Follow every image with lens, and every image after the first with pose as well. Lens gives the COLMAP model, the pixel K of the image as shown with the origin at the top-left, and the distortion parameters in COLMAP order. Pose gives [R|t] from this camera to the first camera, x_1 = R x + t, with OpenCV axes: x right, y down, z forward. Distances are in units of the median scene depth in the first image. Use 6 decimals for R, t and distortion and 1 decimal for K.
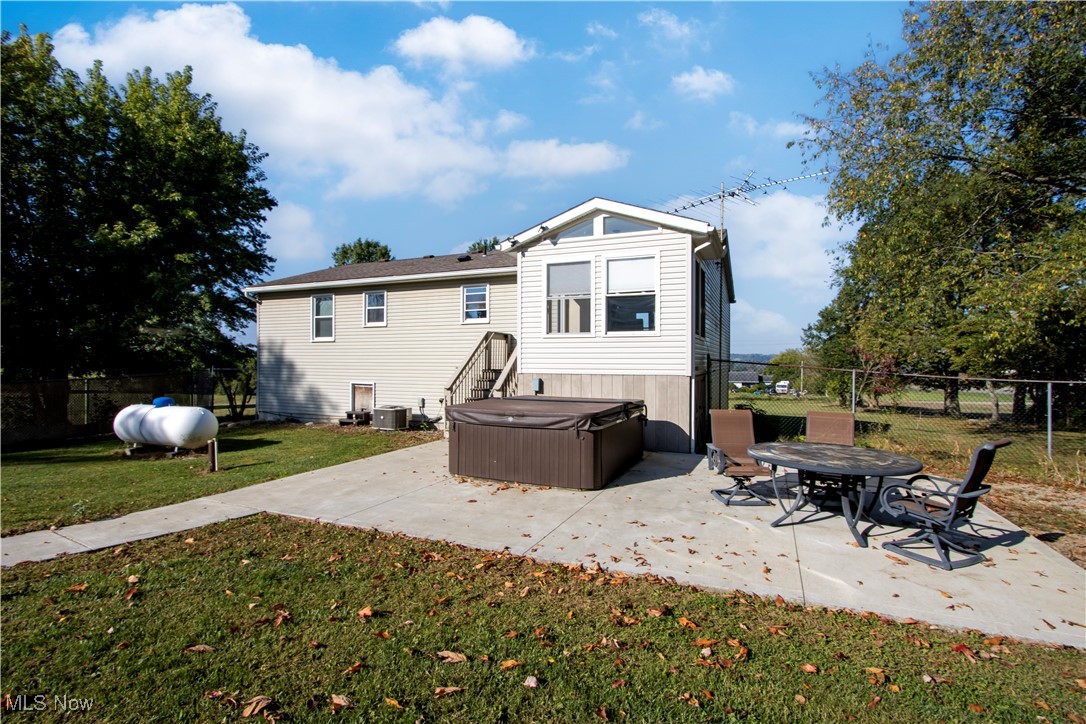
lens RADIAL K [[511.0, 0, 543.0], [0, 511.0, 362.0], [0, 0, 1]] dist [-0.011080, -0.000875]
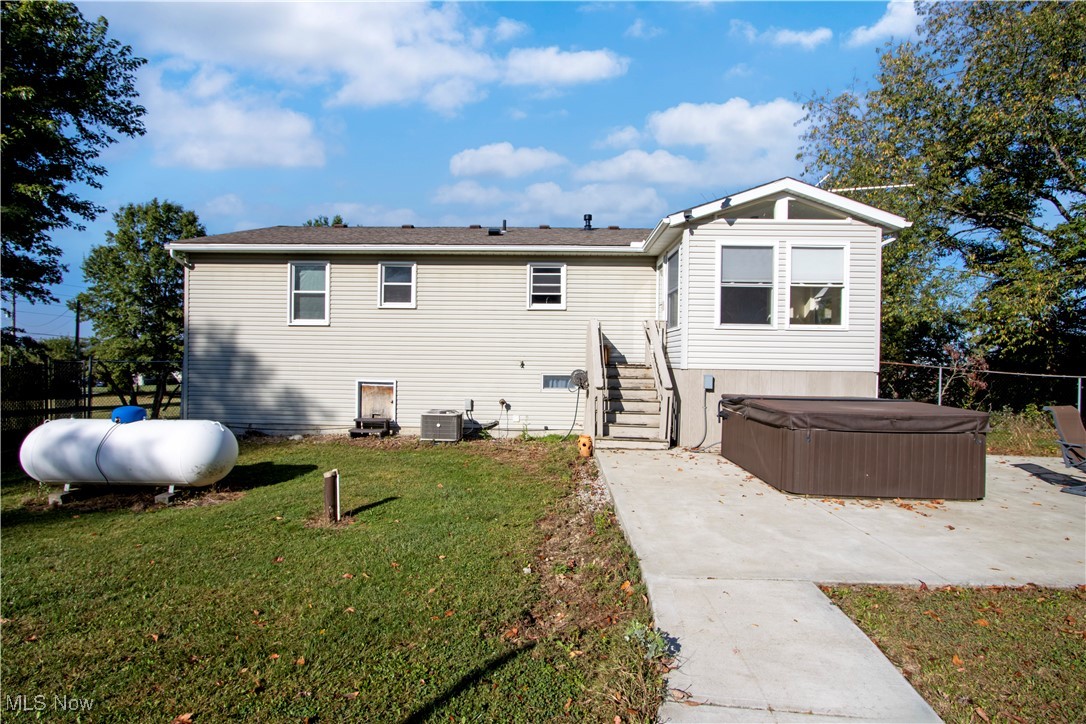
lens RADIAL K [[511.0, 0, 543.0], [0, 511.0, 362.0], [0, 0, 1]] dist [-0.011080, -0.000875]
pose [[0.930898, 0.006975, 0.365212, -0.443448], [-0.010172, 0.999925, 0.006830, 0.005152], [-0.365137, -0.010073, 0.930899, 0.213022]]
